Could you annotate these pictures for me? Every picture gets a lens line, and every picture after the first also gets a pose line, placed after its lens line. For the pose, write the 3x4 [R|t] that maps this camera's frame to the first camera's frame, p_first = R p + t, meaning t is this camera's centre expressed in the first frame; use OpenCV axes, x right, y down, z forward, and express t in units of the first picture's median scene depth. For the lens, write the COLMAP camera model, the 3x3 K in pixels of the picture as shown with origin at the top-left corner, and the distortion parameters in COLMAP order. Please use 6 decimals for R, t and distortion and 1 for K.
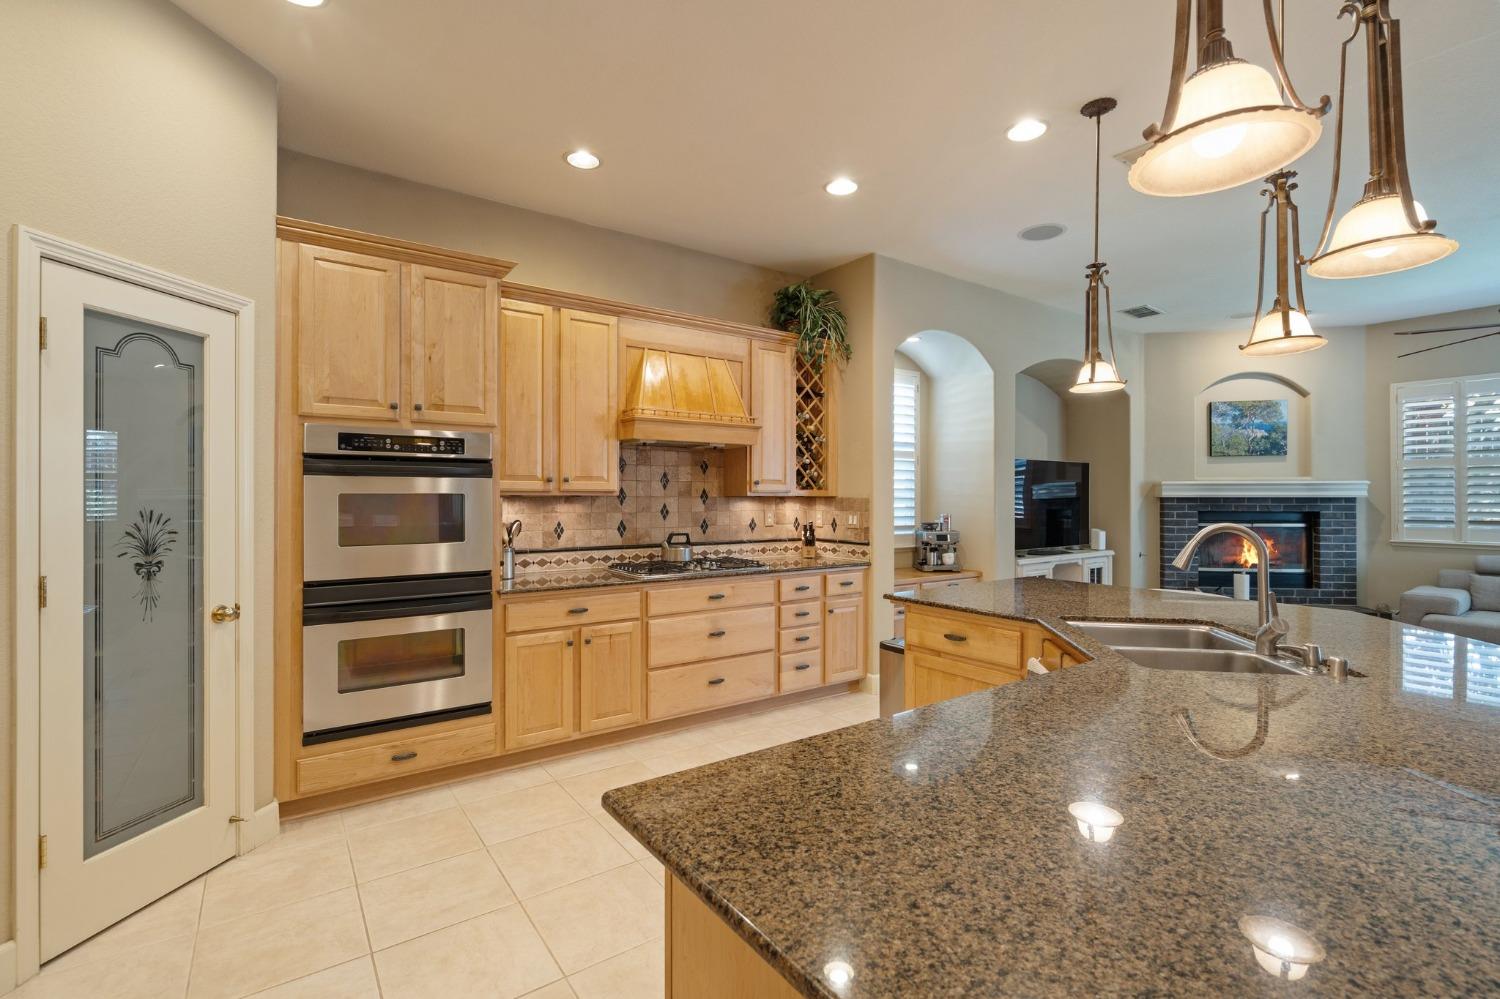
lens RADIAL K [[680.4, 0, 760.4], [0, 680.4, 493.8], [0, 0, 1]] dist [0.001561, 0.000947]
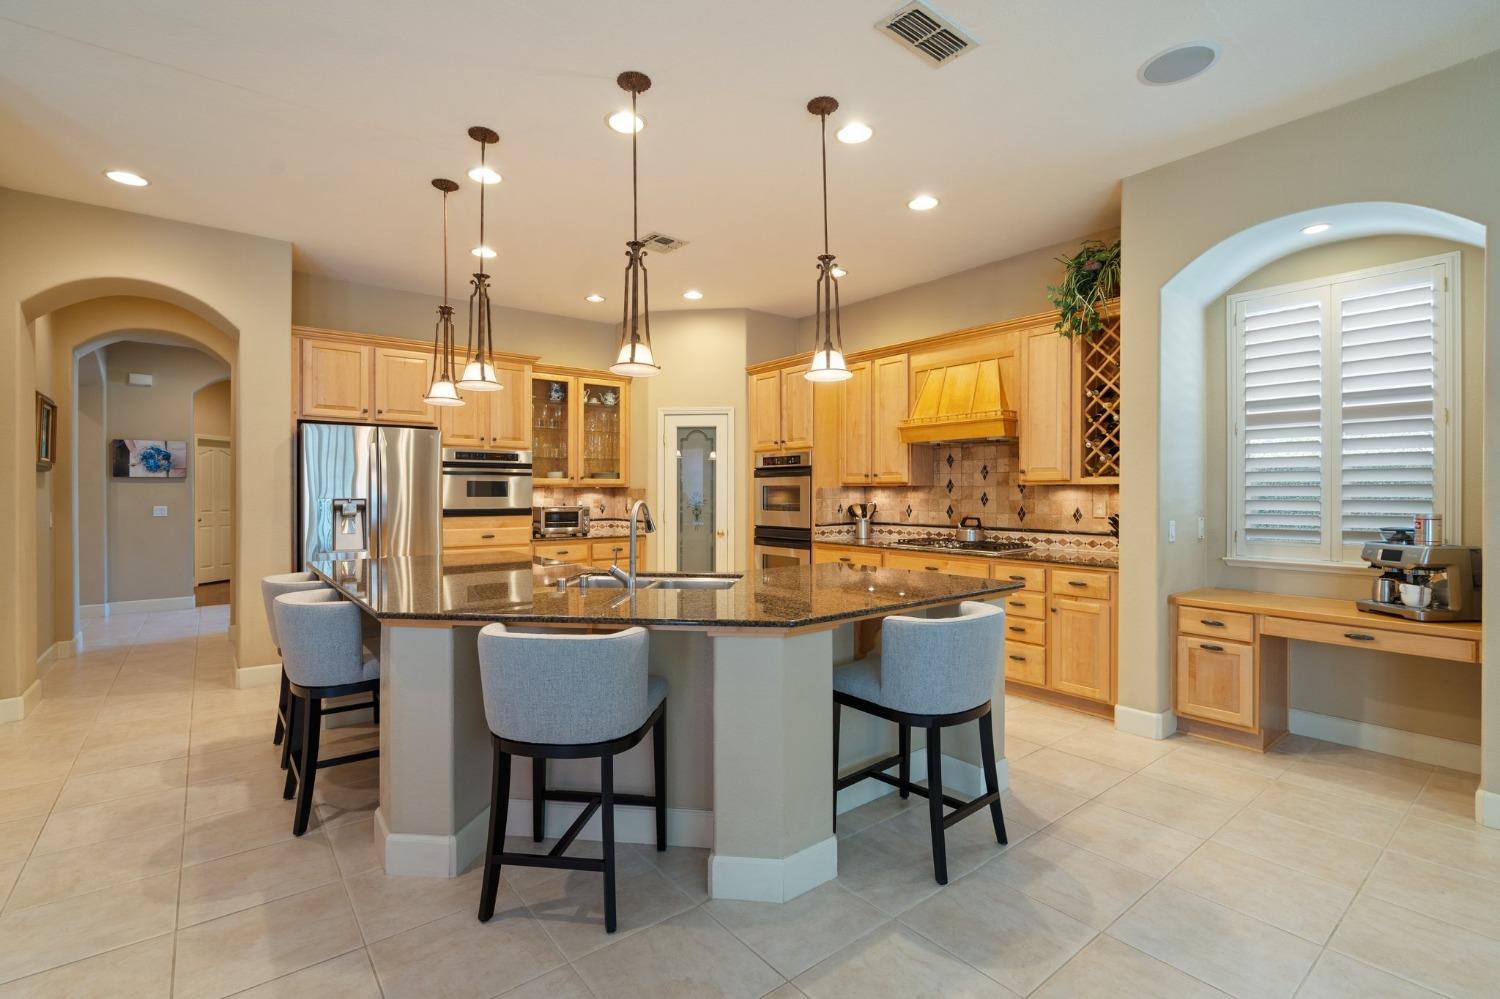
lens RADIAL K [[680.4, 0, 750.9], [0, 680.4, 495.2], [0, 0, 1]] dist [0.001561, 0.000947]
pose [[0.049146, 0.004772, -0.998780, 0.906339], [0.006684, 0.999965, 0.005106, 0.010170], [0.998769, -0.006927, 0.049113, 0.503046]]
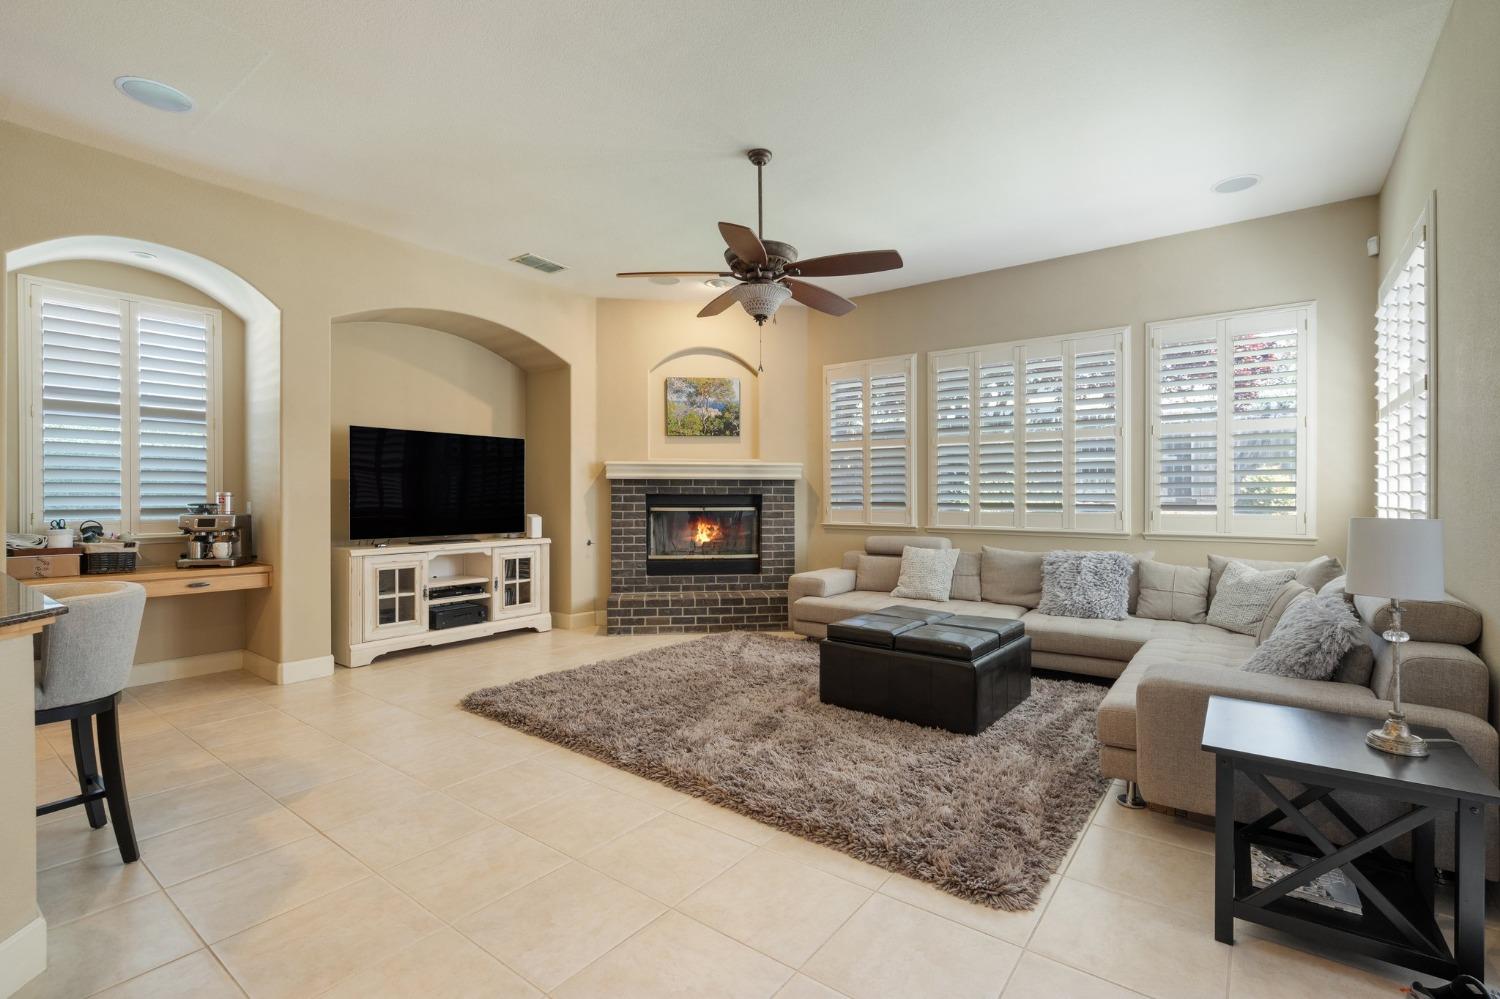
lens RADIAL K [[680.4, 0, 749.8], [0, 680.4, 495.1], [0, 0, 1]] dist [0.001561, 0.000947]
pose [[0.956755, 0.002603, 0.290884, 0.711850], [-0.003744, 0.999987, 0.003365, 0.032588], [-0.290872, -0.004309, 0.956752, 0.107395]]
